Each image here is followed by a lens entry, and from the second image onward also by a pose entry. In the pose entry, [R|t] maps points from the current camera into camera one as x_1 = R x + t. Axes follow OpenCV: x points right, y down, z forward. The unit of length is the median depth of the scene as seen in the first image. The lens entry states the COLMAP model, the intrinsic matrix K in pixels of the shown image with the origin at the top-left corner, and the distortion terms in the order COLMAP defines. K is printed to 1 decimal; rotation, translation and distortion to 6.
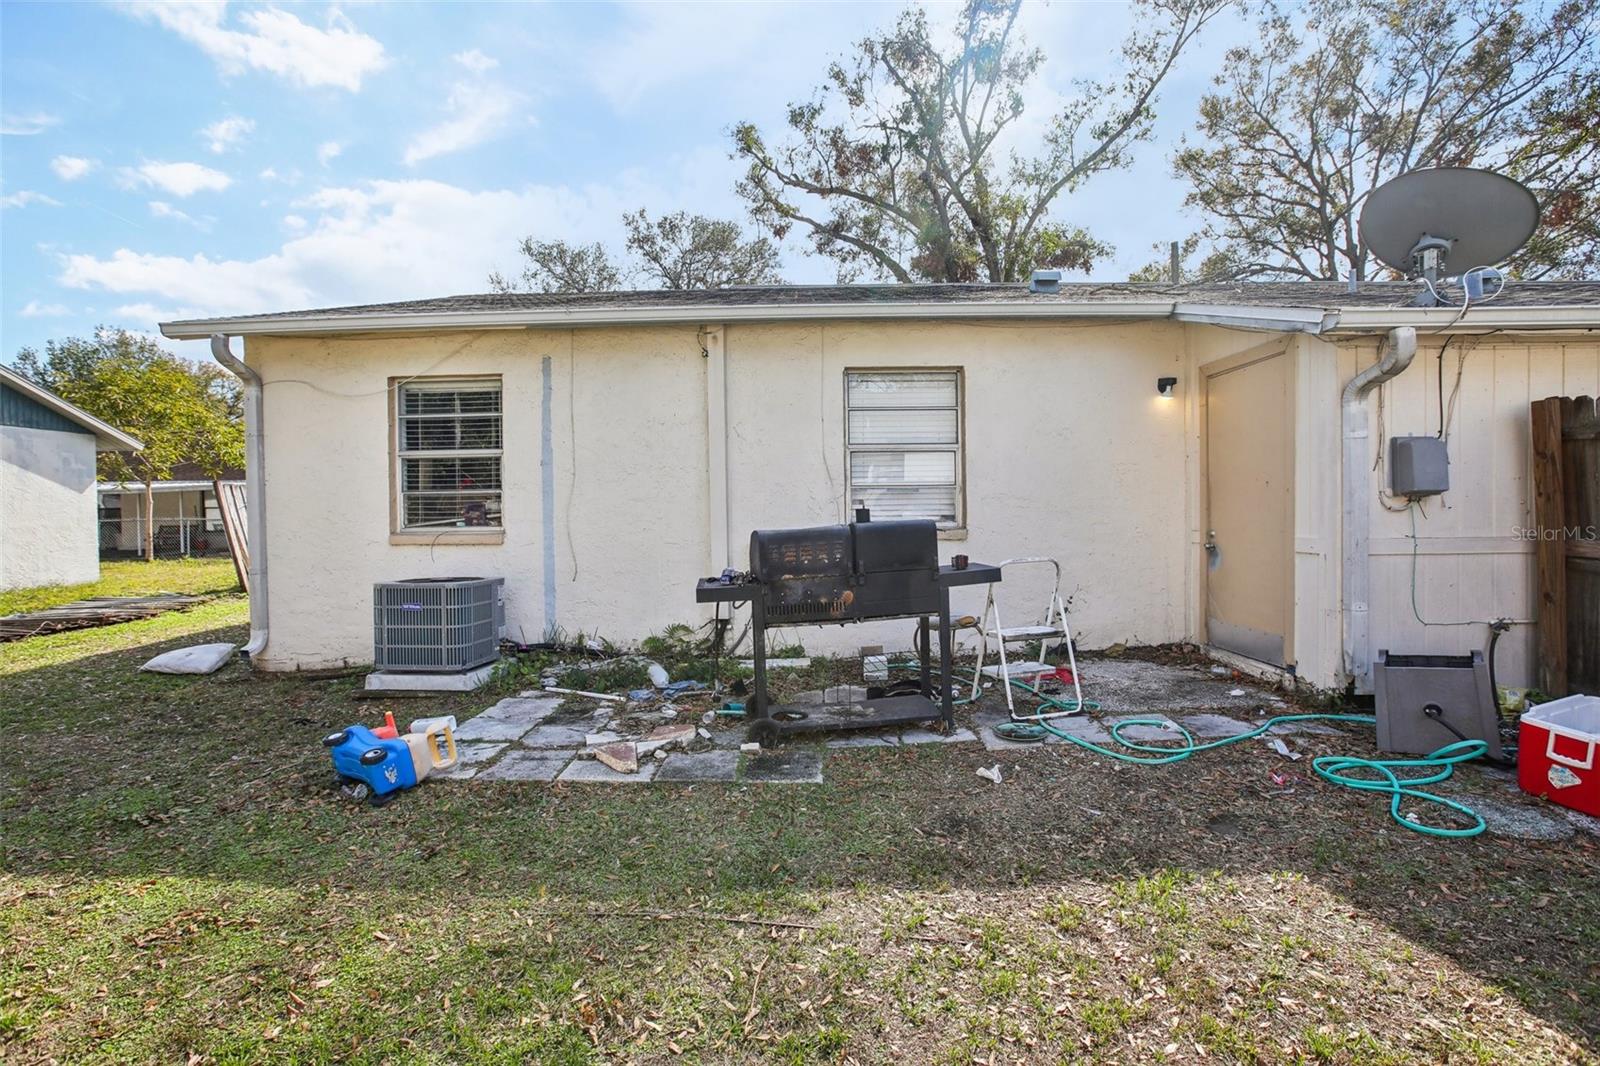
lens RADIAL K [[723.2, 0, 792.8], [0, 723.2, 527.1], [0, 0, 1]] dist [-0.057583, 0.022300]
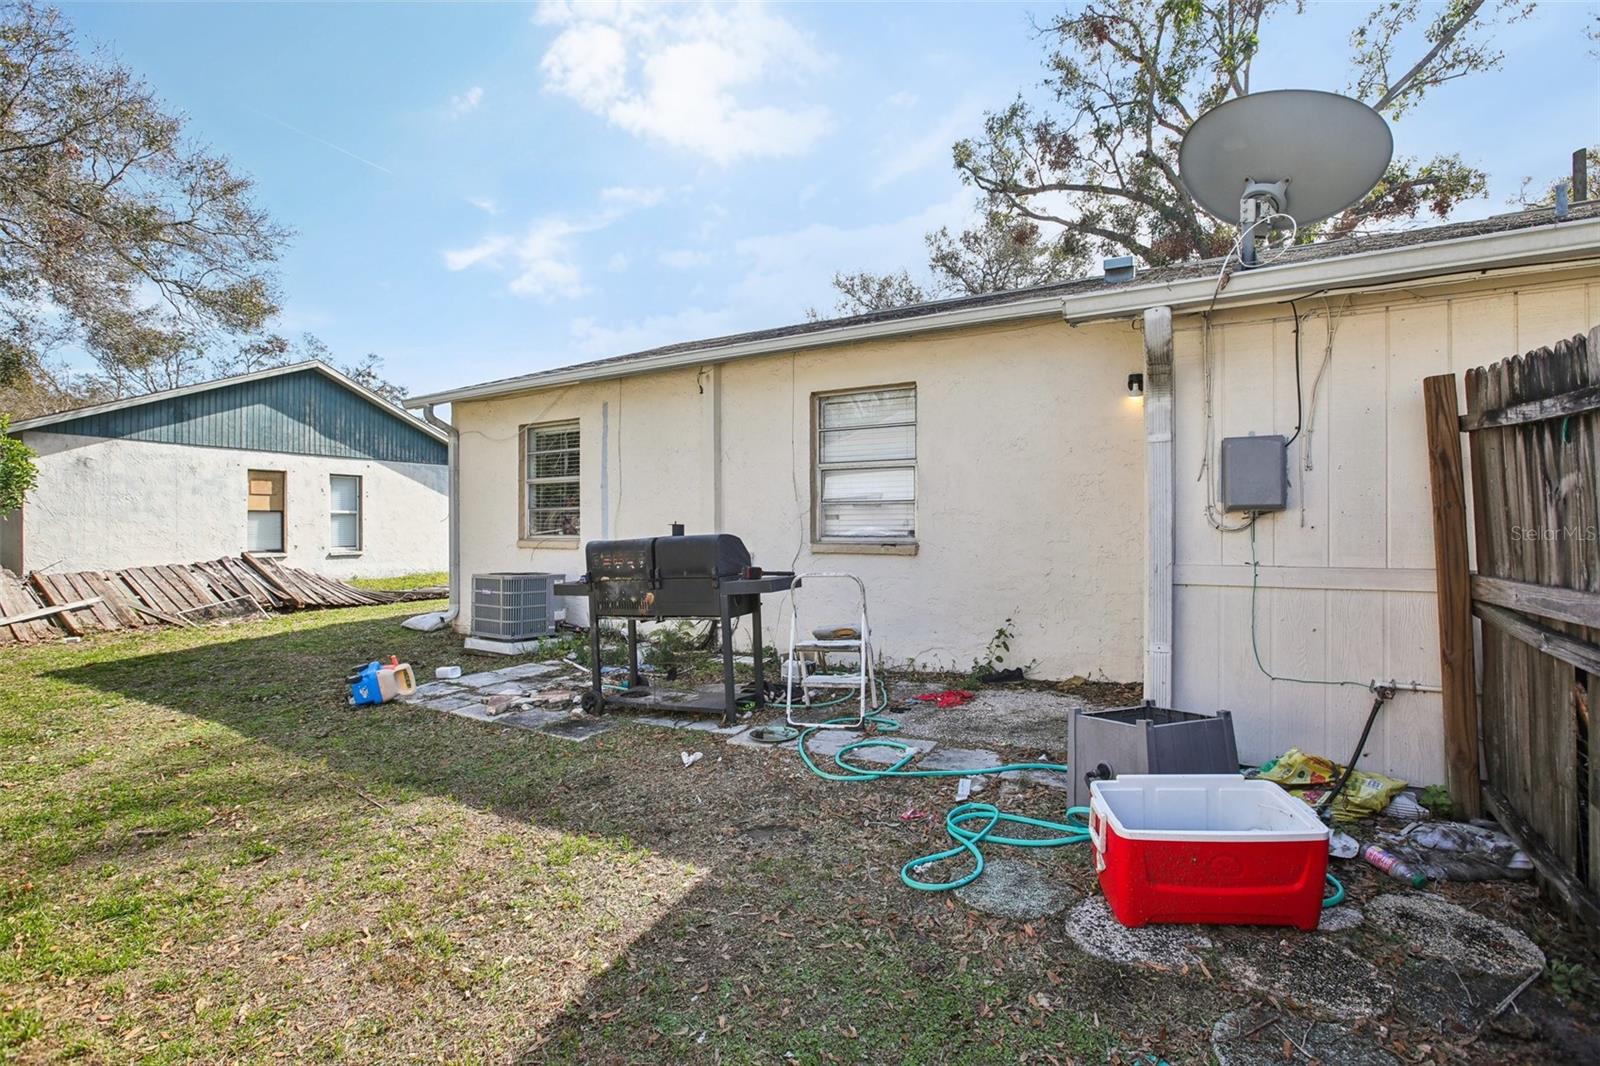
lens RADIAL K [[723.2, 0, 792.8], [0, 723.2, 527.1], [0, 0, 1]] dist [-0.057583, 0.022300]
pose [[0.877120, 0.008858, -0.480189, 0.594206], [-0.016777, 0.999785, -0.012204, -0.006728], [0.479977, 0.018760, 0.877080, 0.045673]]
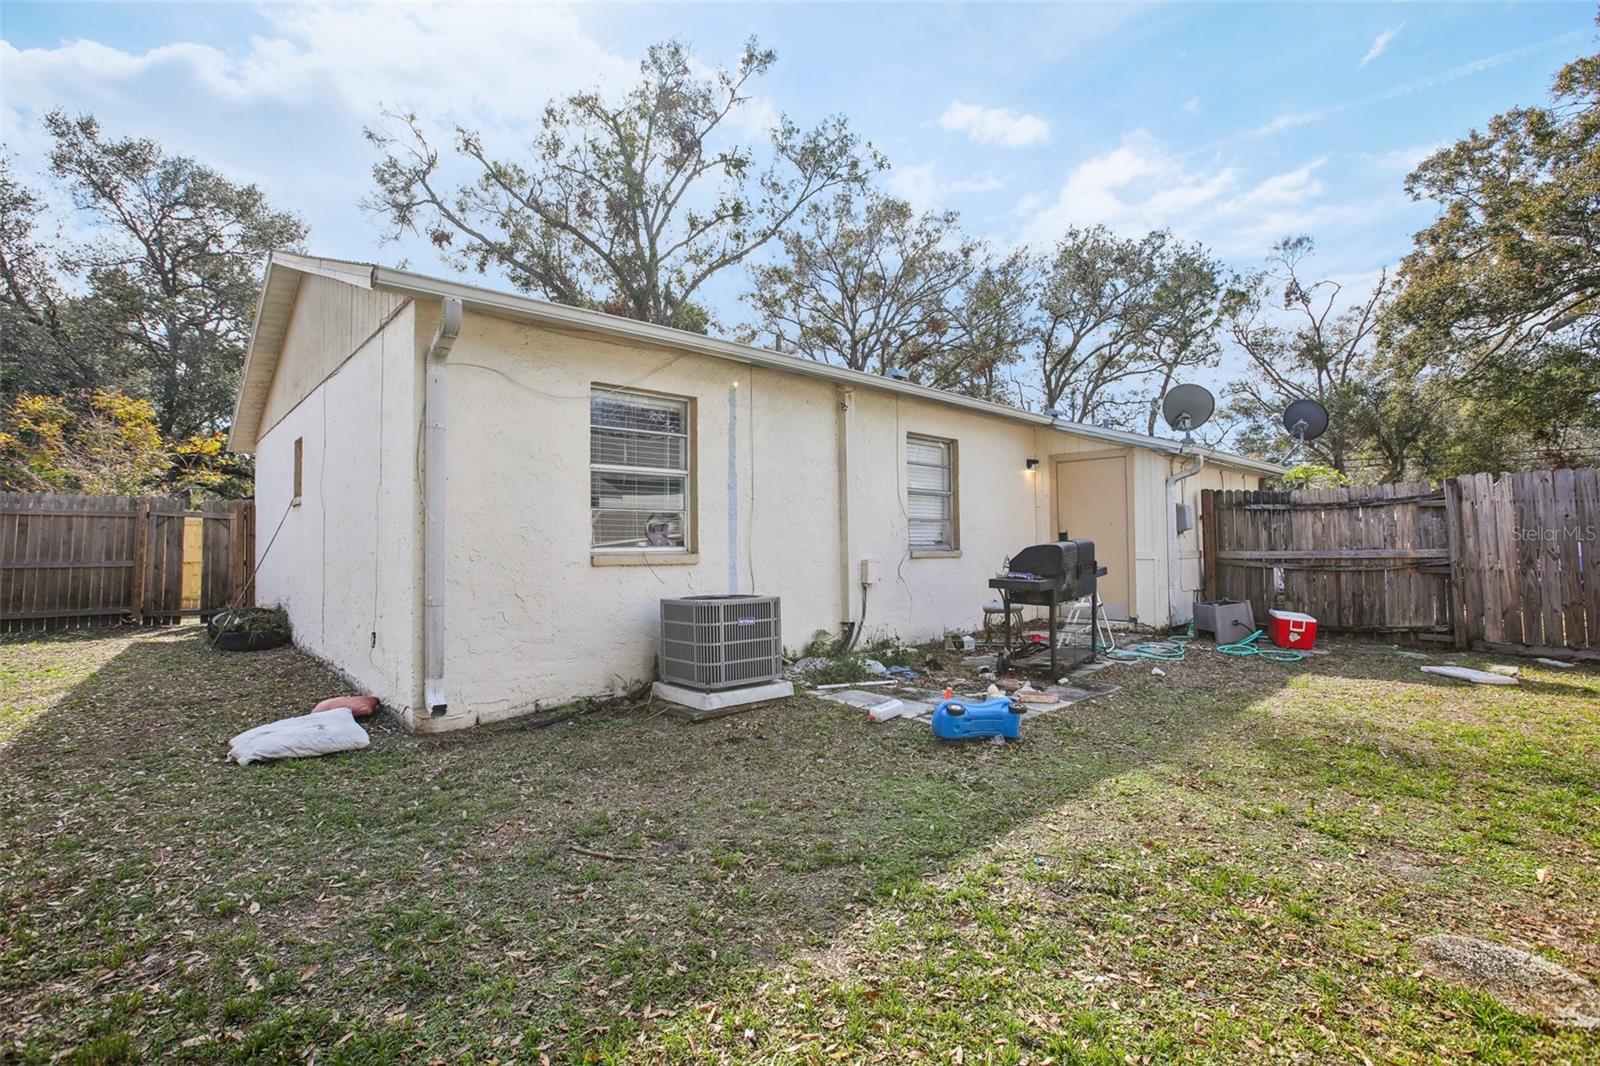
lens RADIAL K [[723.2, 0, 792.8], [0, 723.2, 527.1], [0, 0, 1]] dist [-0.057583, 0.022300]
pose [[0.728222, 0.024030, 0.684920, -1.066942], [0.012268, 0.998768, -0.048085, 0.023838], [-0.685231, 0.043420, 0.727030, 0.168854]]
